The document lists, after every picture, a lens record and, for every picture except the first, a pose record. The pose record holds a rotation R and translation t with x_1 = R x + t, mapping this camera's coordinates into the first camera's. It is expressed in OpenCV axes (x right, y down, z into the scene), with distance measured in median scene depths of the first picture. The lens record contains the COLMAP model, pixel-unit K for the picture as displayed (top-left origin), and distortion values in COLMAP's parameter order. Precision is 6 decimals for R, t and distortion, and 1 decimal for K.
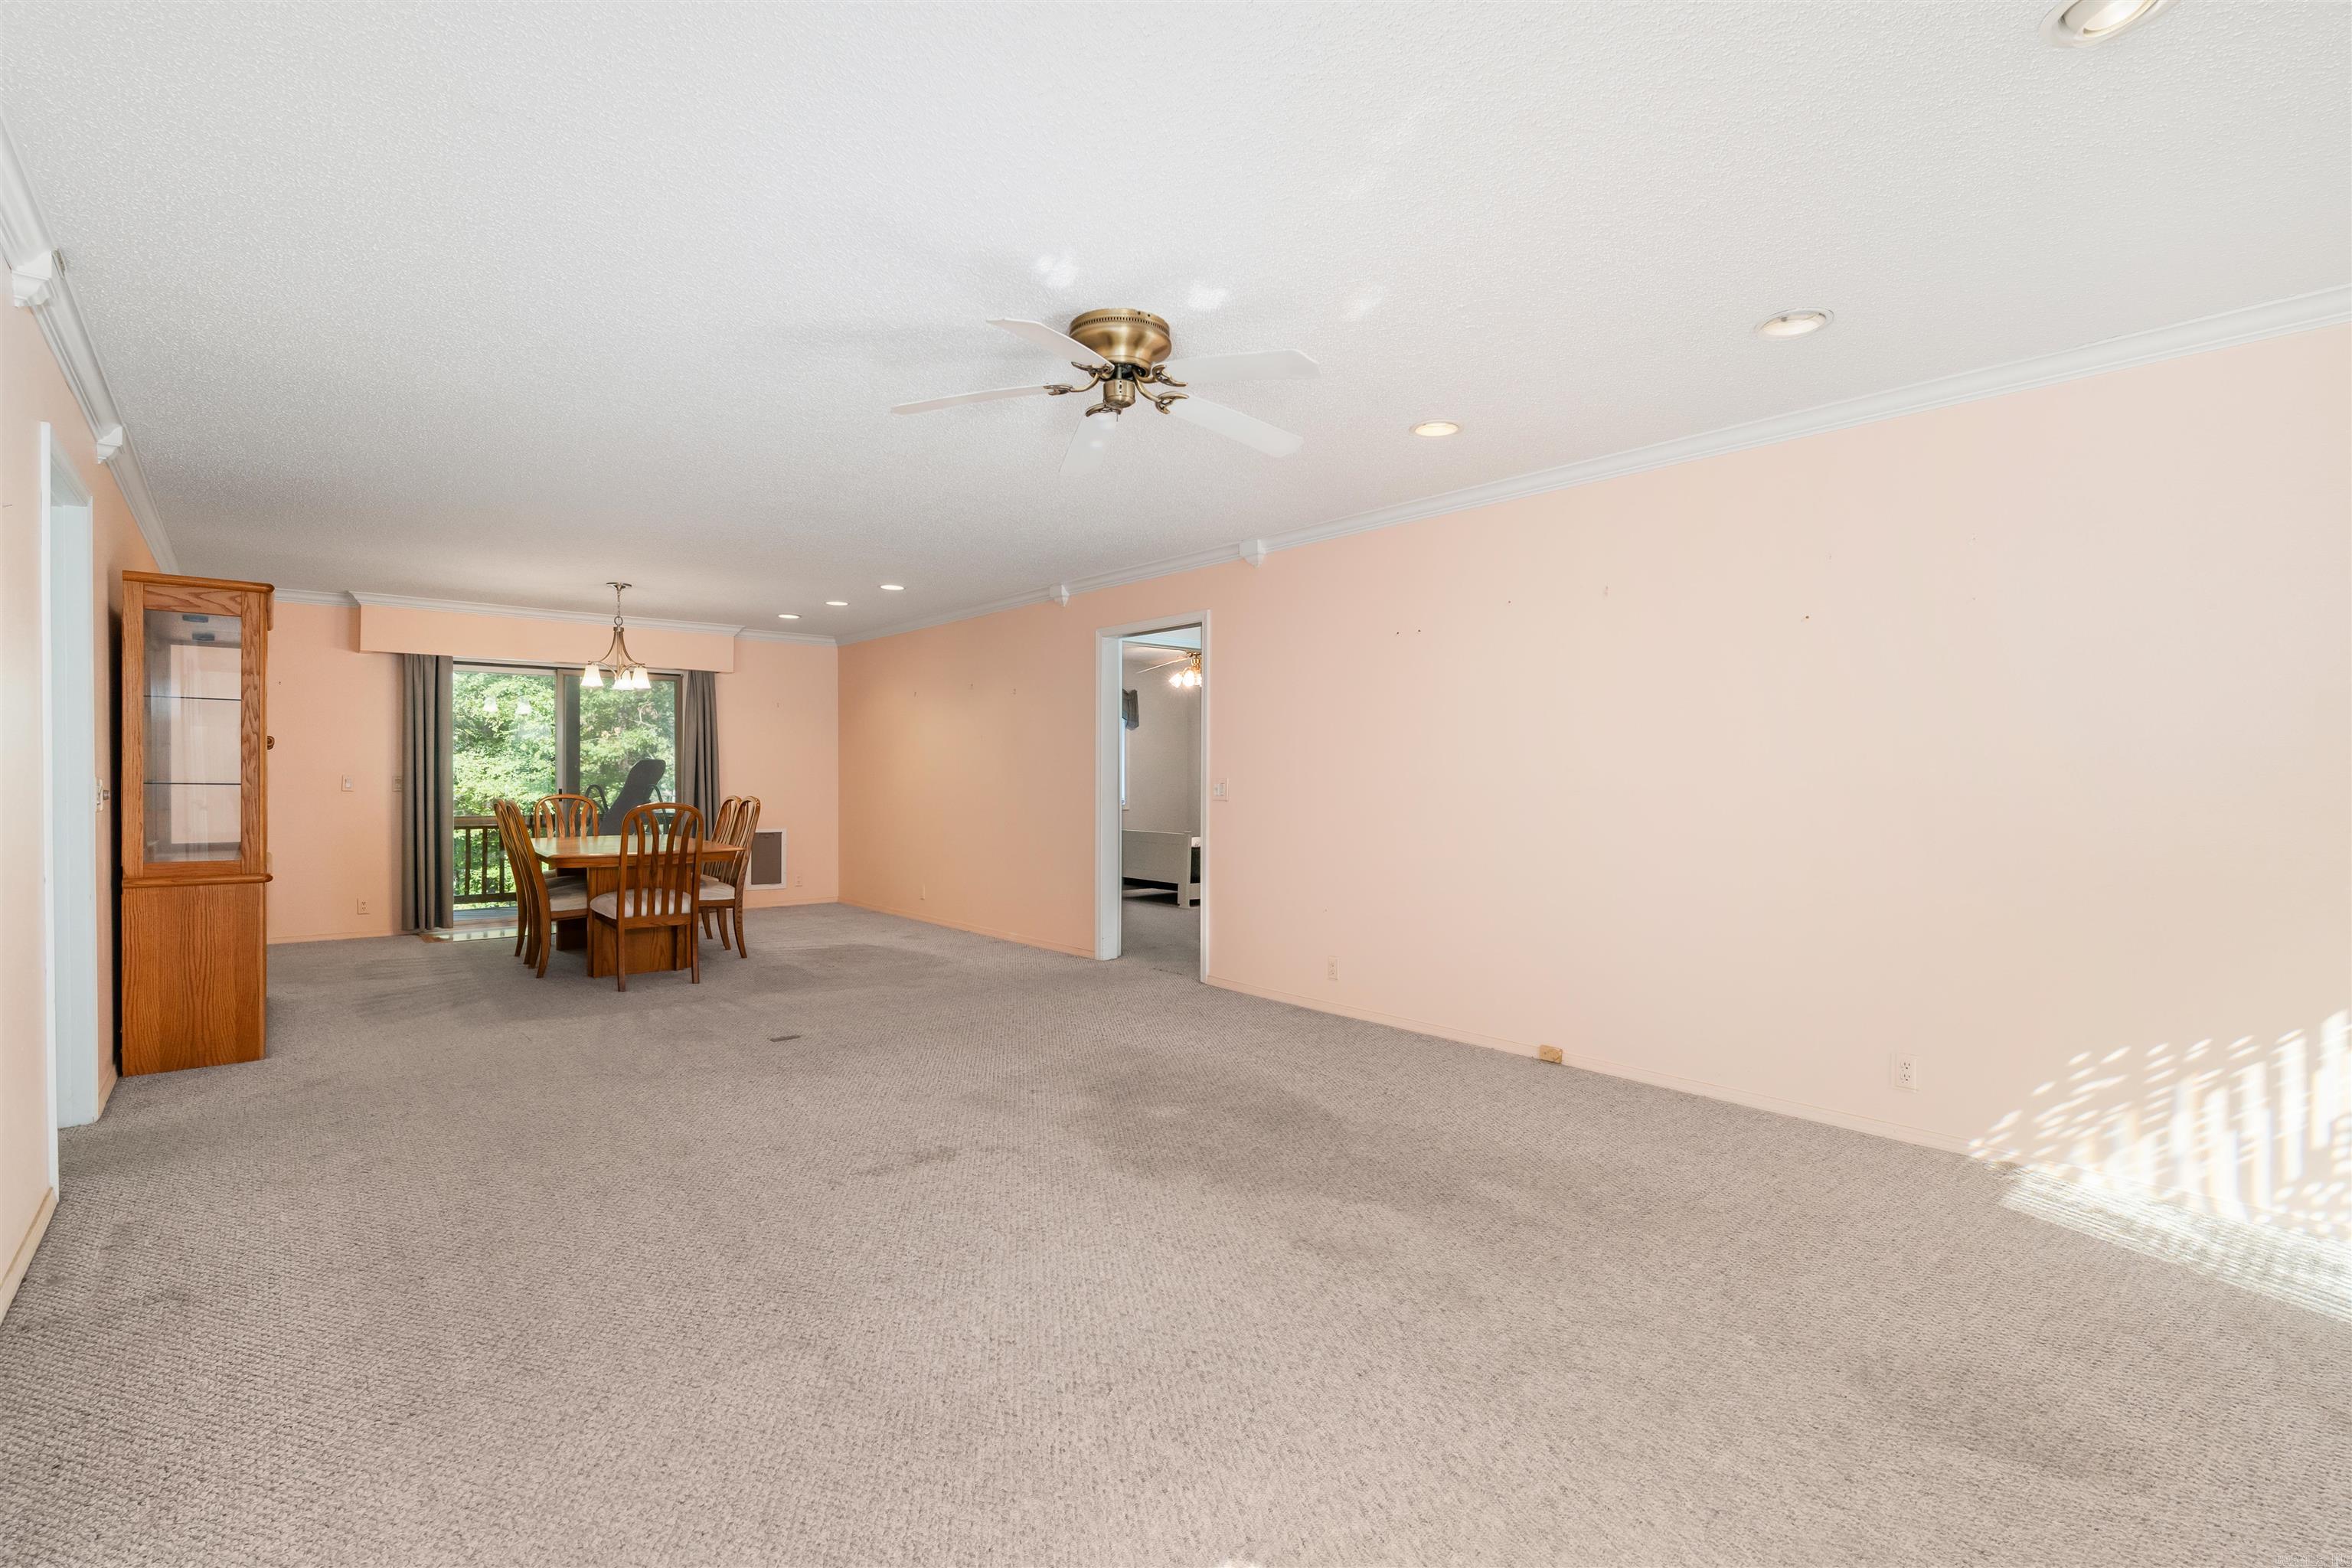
lens RADIAL K [[1122.6, 0, 1179.0], [0, 1122.6, 776.9], [0, 0, 1]] dist [-0.001908, -0.000100]
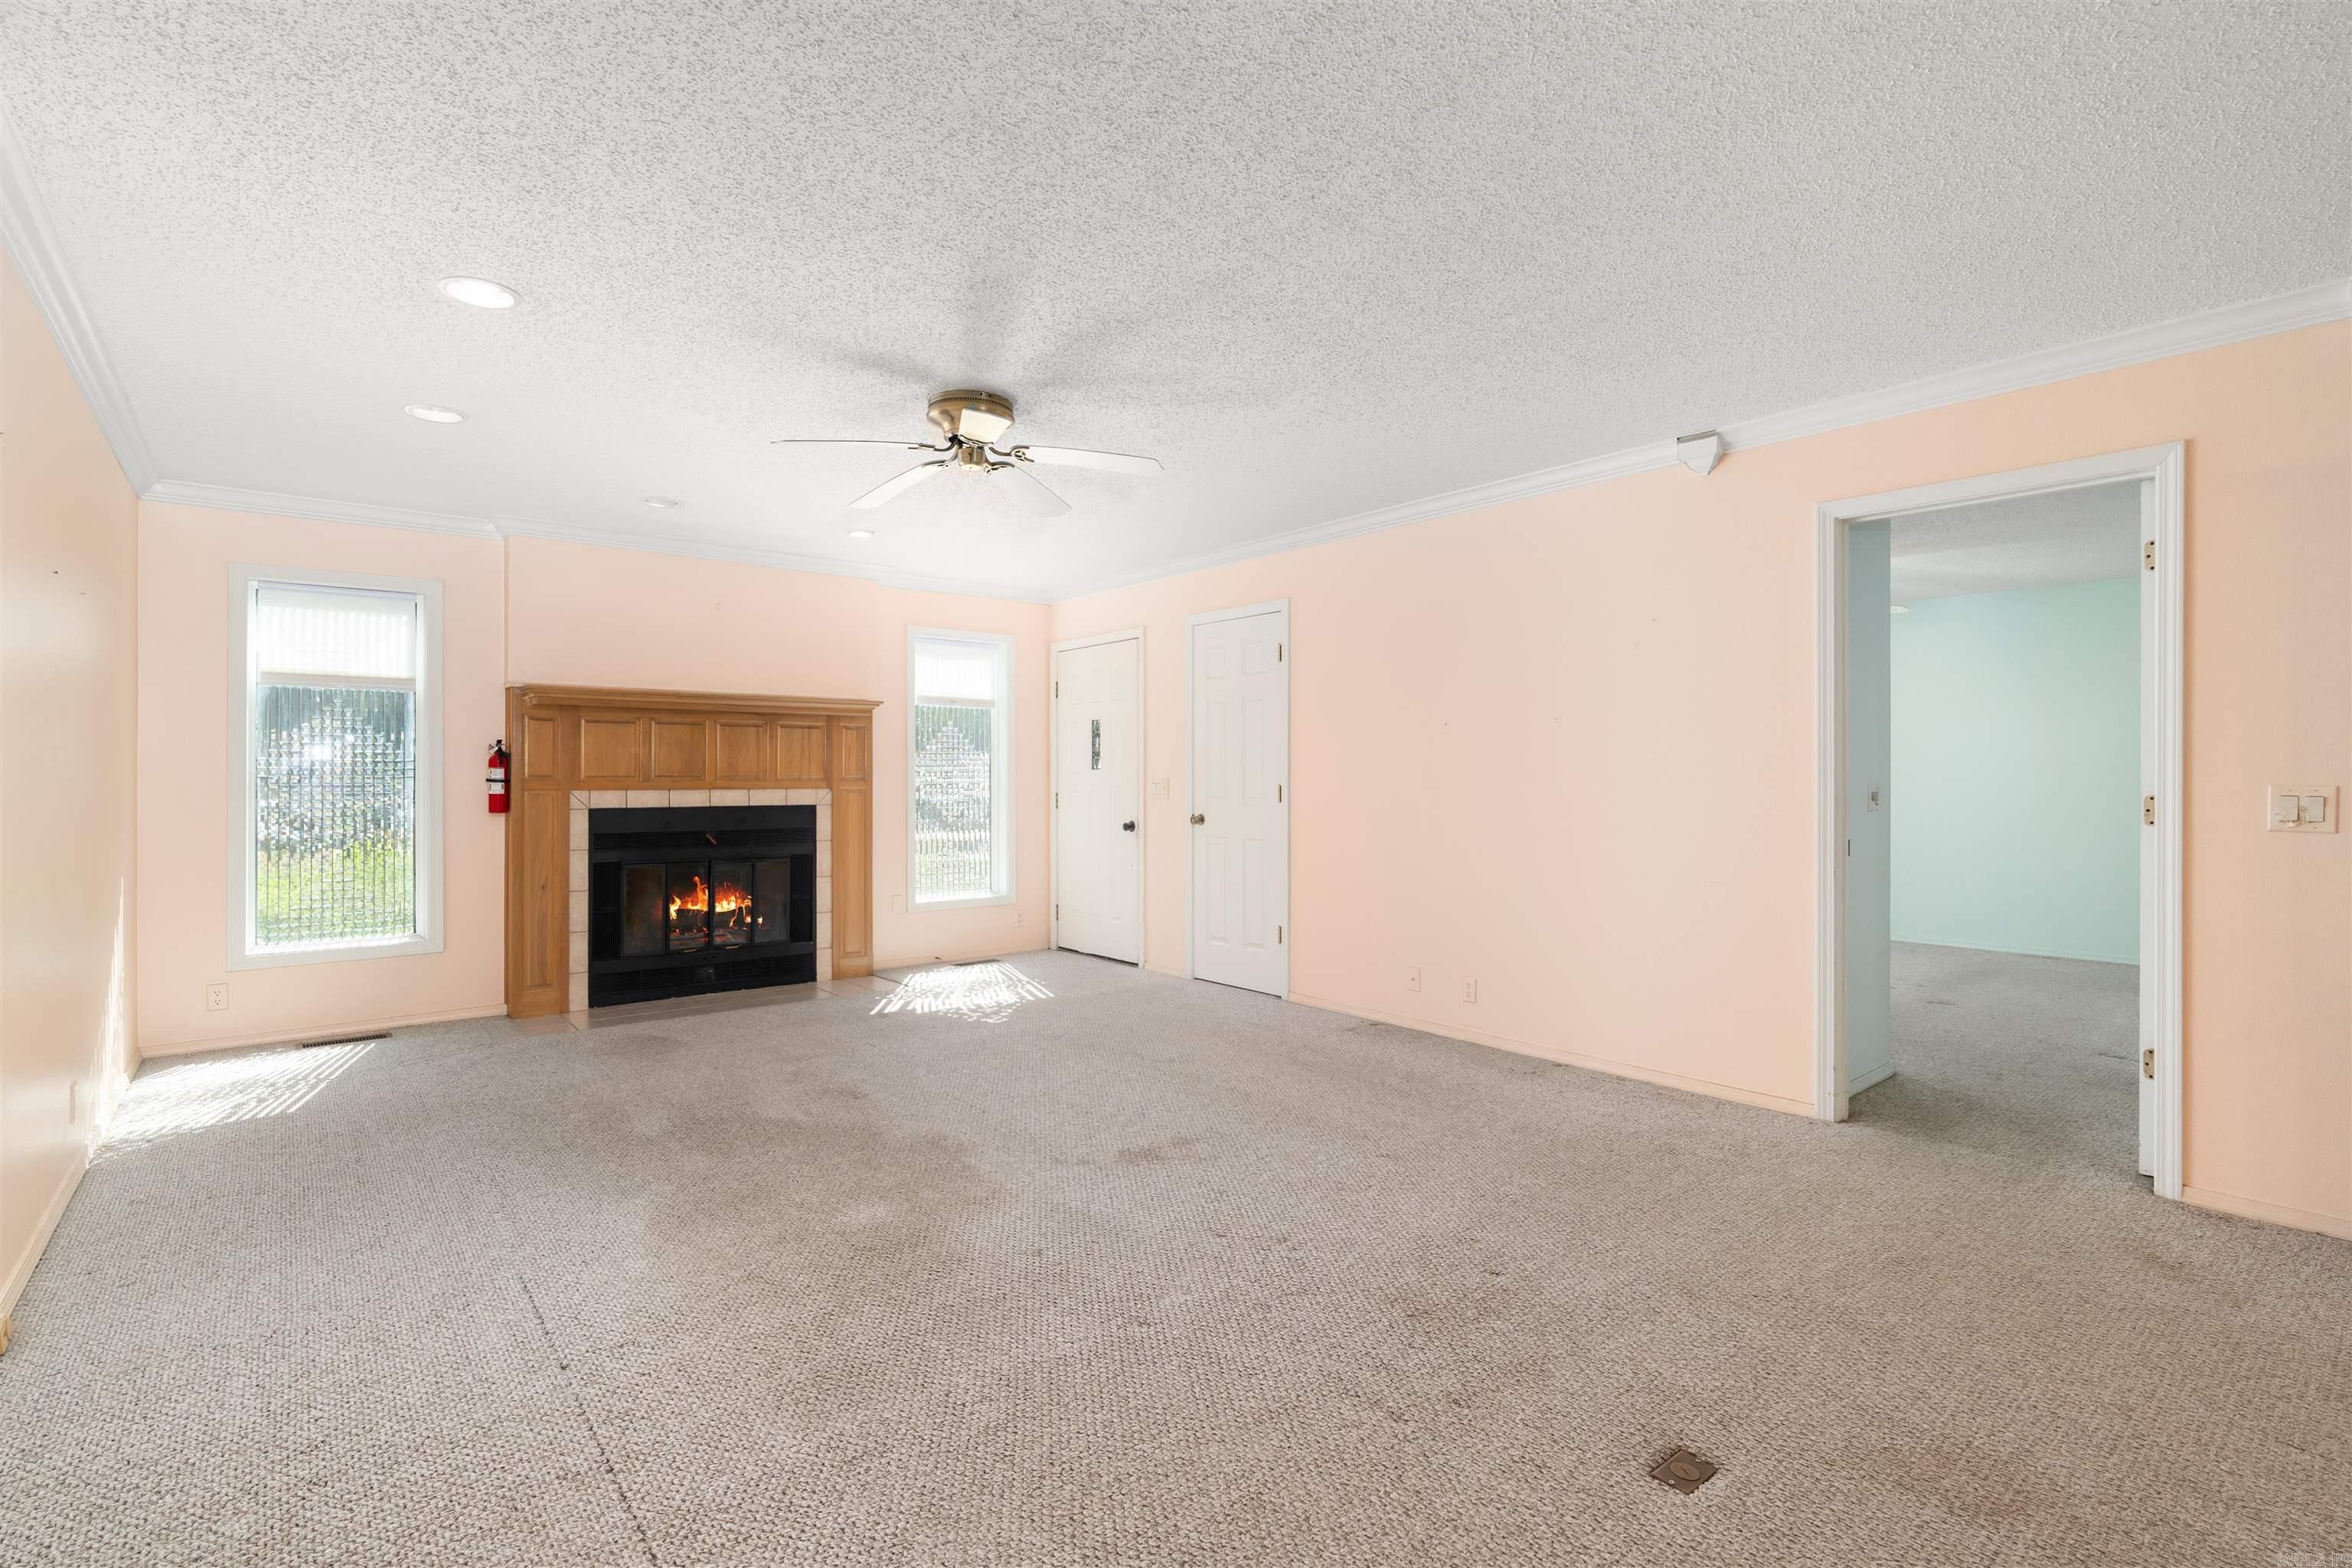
lens RADIAL K [[1122.6, 0, 1177.2], [0, 1122.6, 782.8], [0, 0, 1]] dist [-0.001908, -0.000100]
pose [[-0.999849, 0.003400, 0.017028, -0.268164], [0.003567, 0.999946, 0.009756, -0.005593], [-0.016994, 0.009815, -0.999807, 1.980567]]
